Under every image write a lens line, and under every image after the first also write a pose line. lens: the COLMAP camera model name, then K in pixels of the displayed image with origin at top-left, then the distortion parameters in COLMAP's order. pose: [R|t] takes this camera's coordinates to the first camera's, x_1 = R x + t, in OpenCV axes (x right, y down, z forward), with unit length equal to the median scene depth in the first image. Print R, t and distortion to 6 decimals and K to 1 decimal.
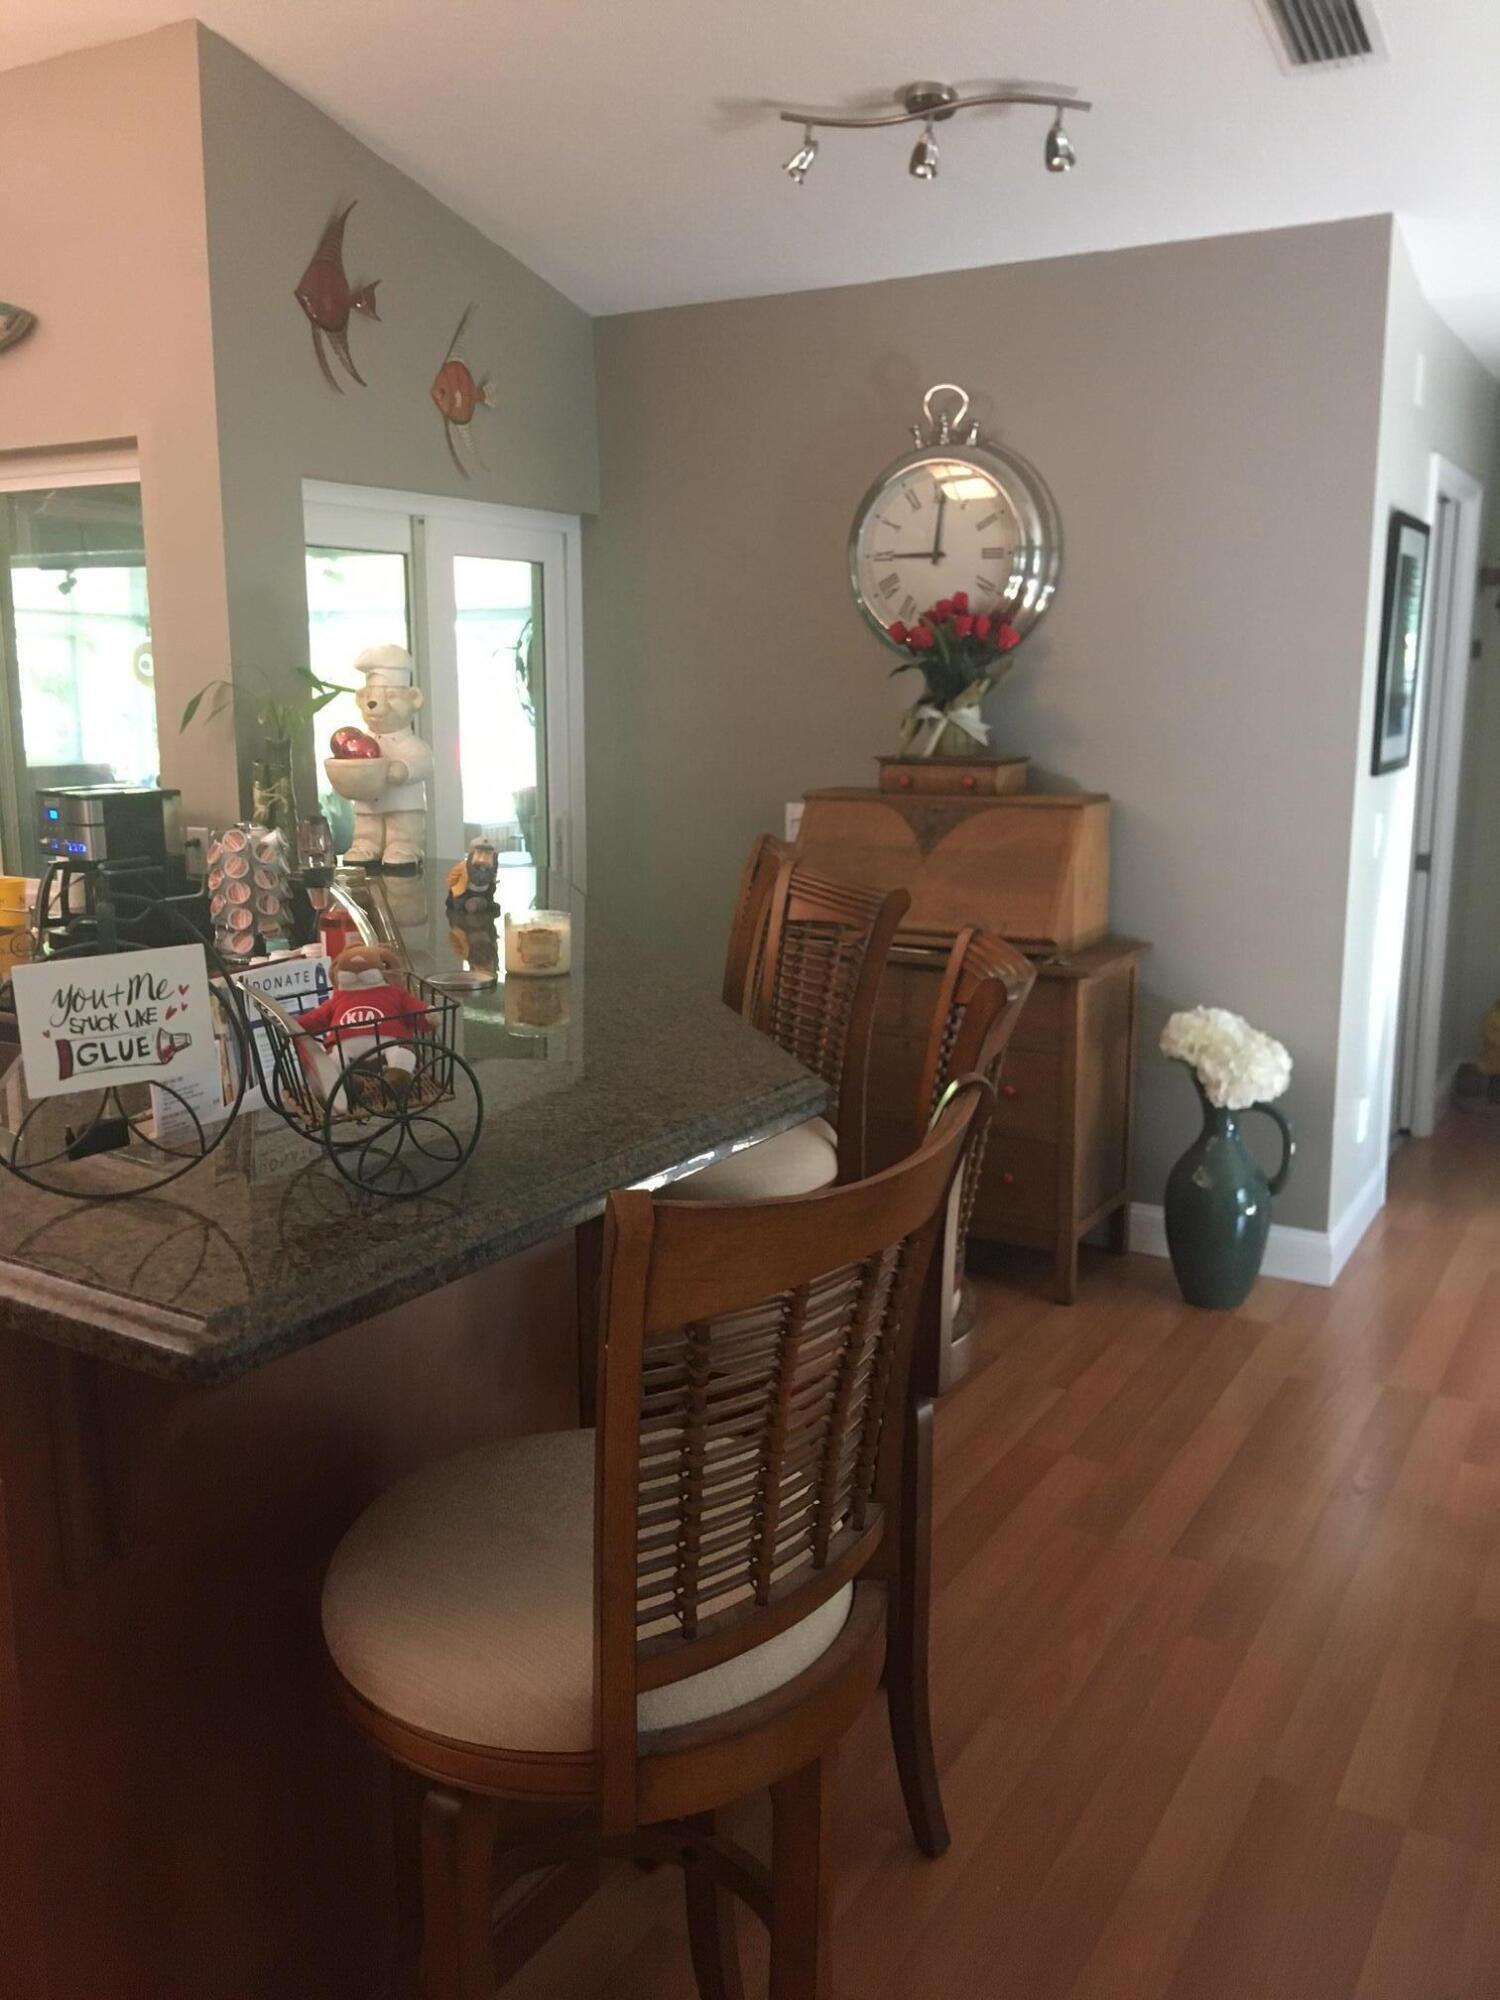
lens RADIAL K [[1677.8, 0, 744.3], [0, 1677.8, 970.9], [0, 0, 1]] dist [0.129306, -0.123155]
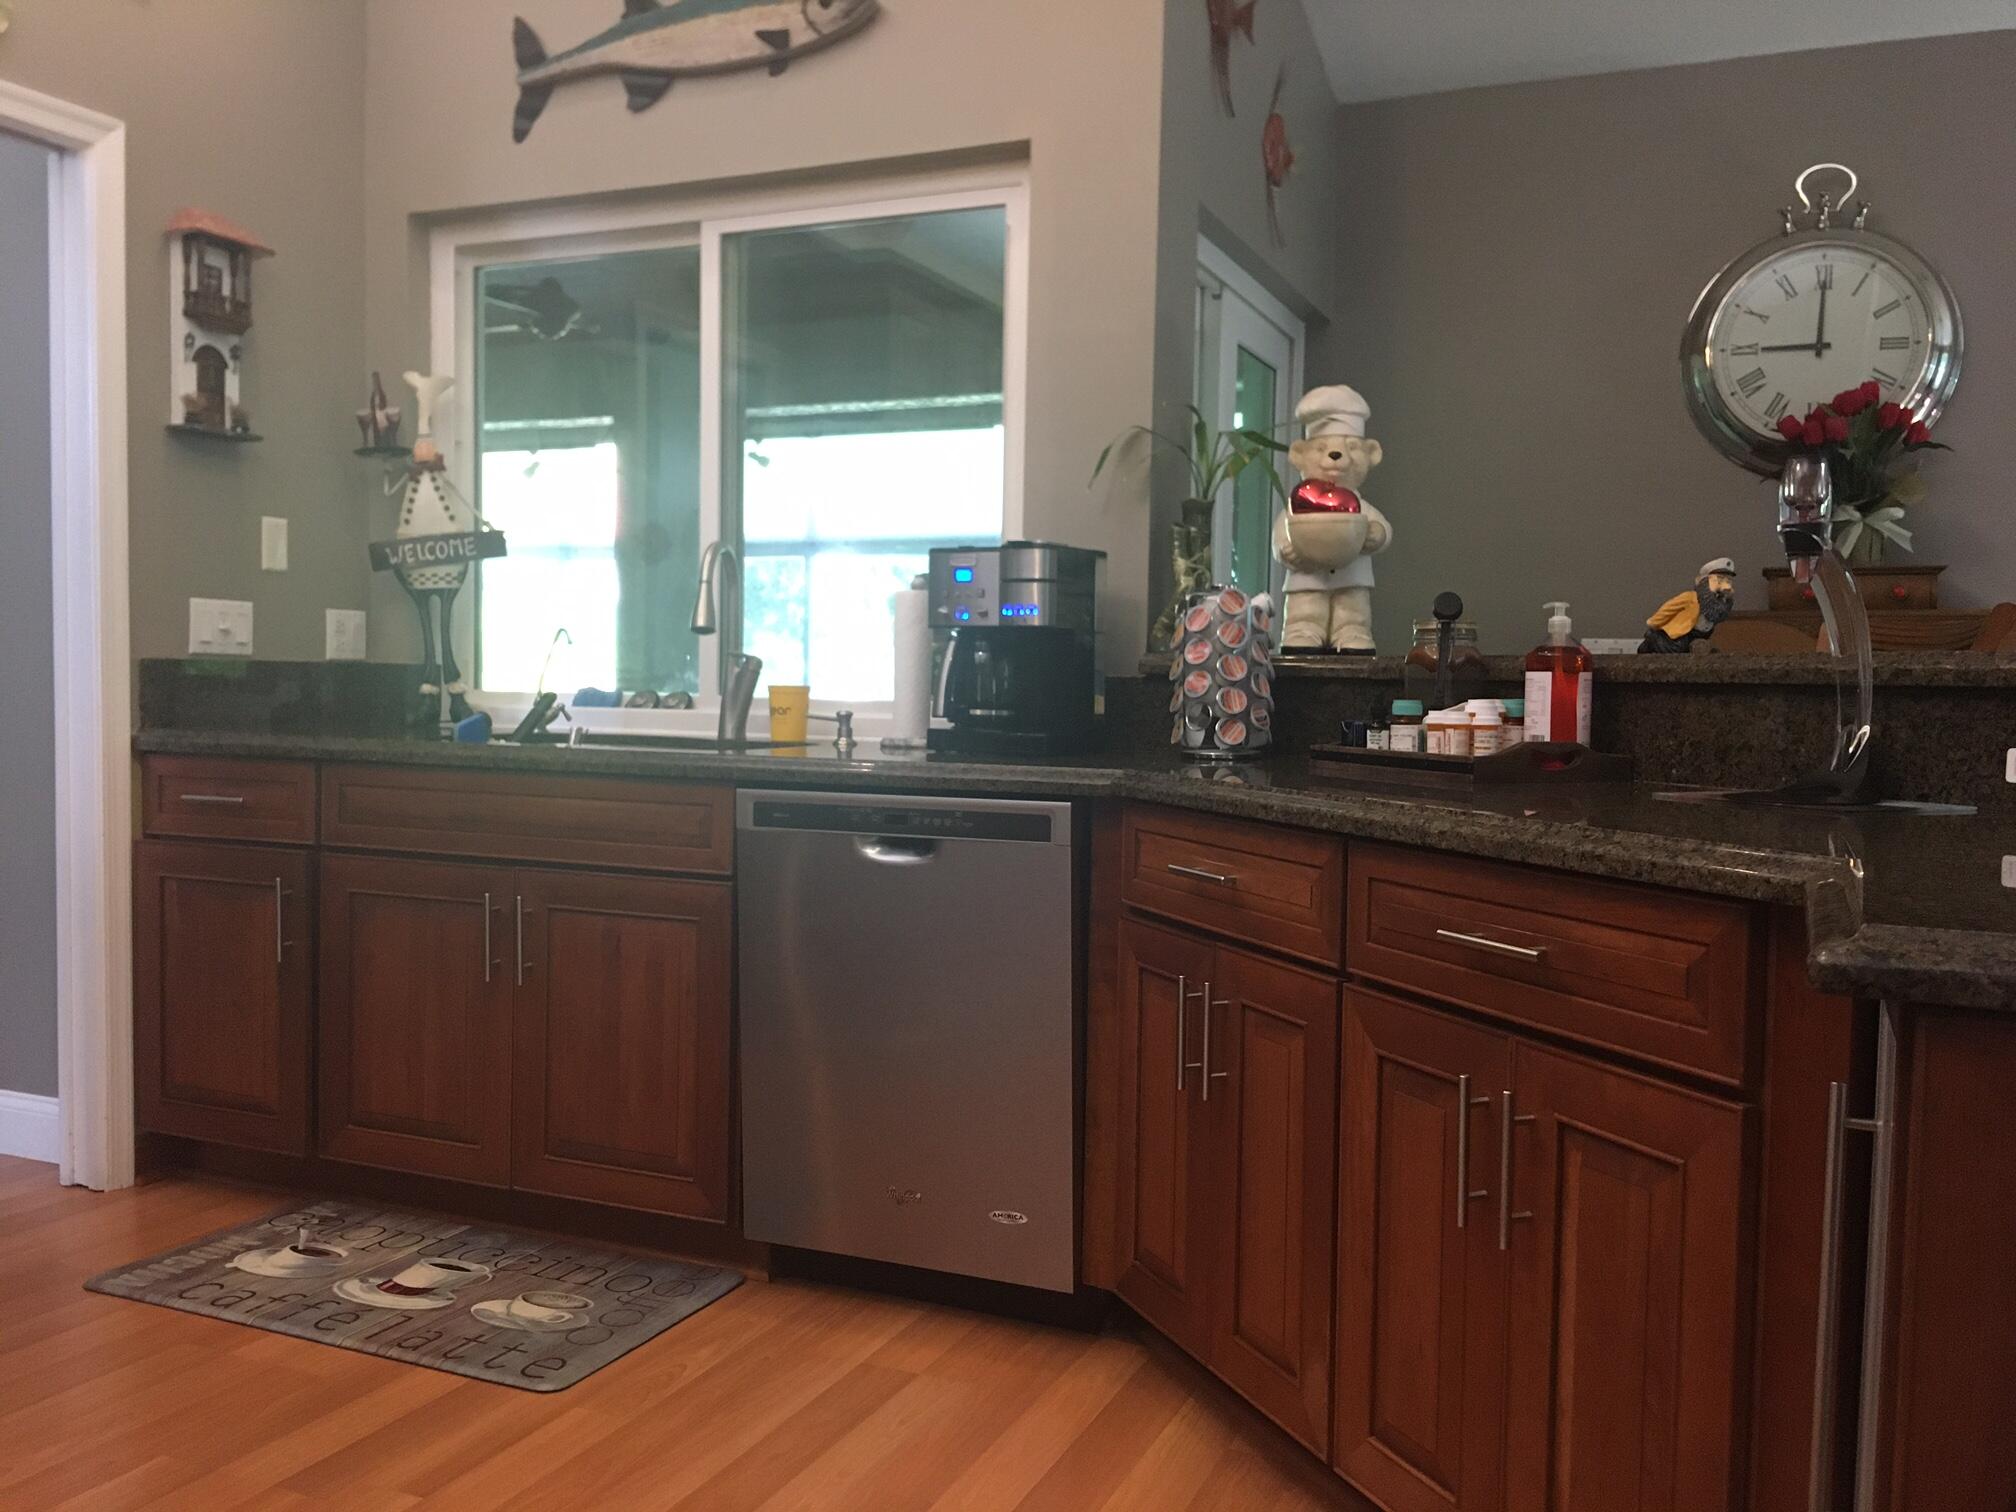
lens RADIAL K [[1686.9, 0, 997.4], [0, 1686.9, 755.1], [0, 0, 1]] dist [0.082959, -0.132815]
pose [[0.993083, 0.015959, 0.116322, -0.439189], [-0.001217, 0.992065, -0.125719, 0.082193], [-0.117405, 0.124707, 0.985223, 0.216973]]
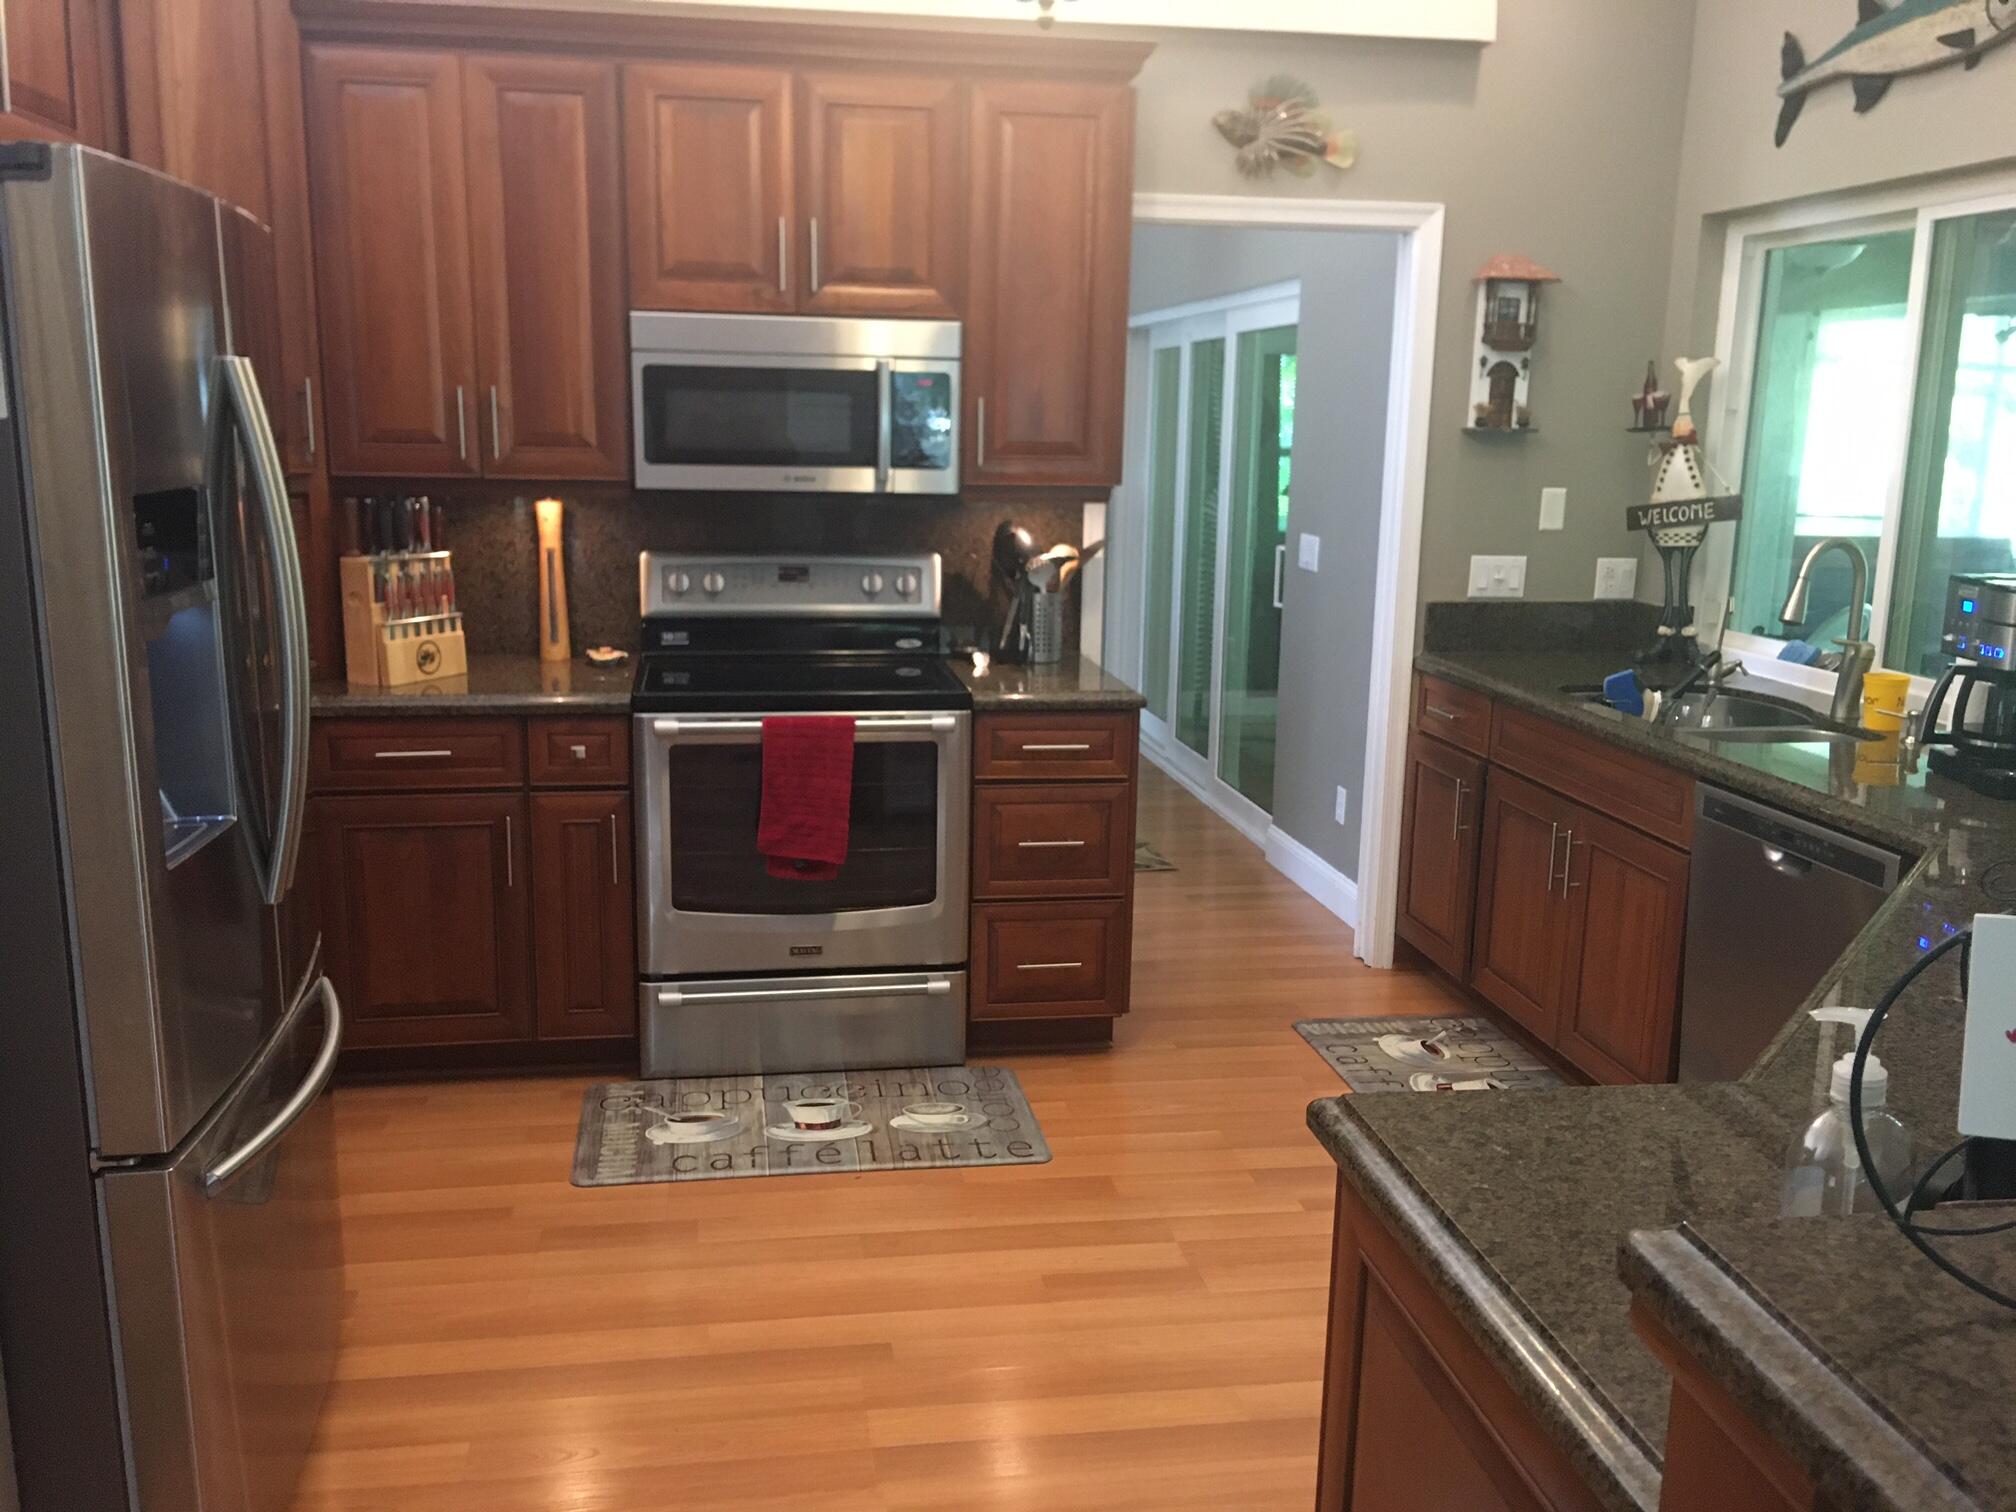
lens RADIAL K [[1686.9, 0, 997.4], [0, 1686.9, 755.1], [0, 0, 1]] dist [0.082959, -0.132815]
pose [[0.638069, 0.168481, -0.751321, -0.073397], [-0.156153, 0.983805, 0.088000, -0.020472], [0.753979, 0.061171, 0.654044, 0.122645]]
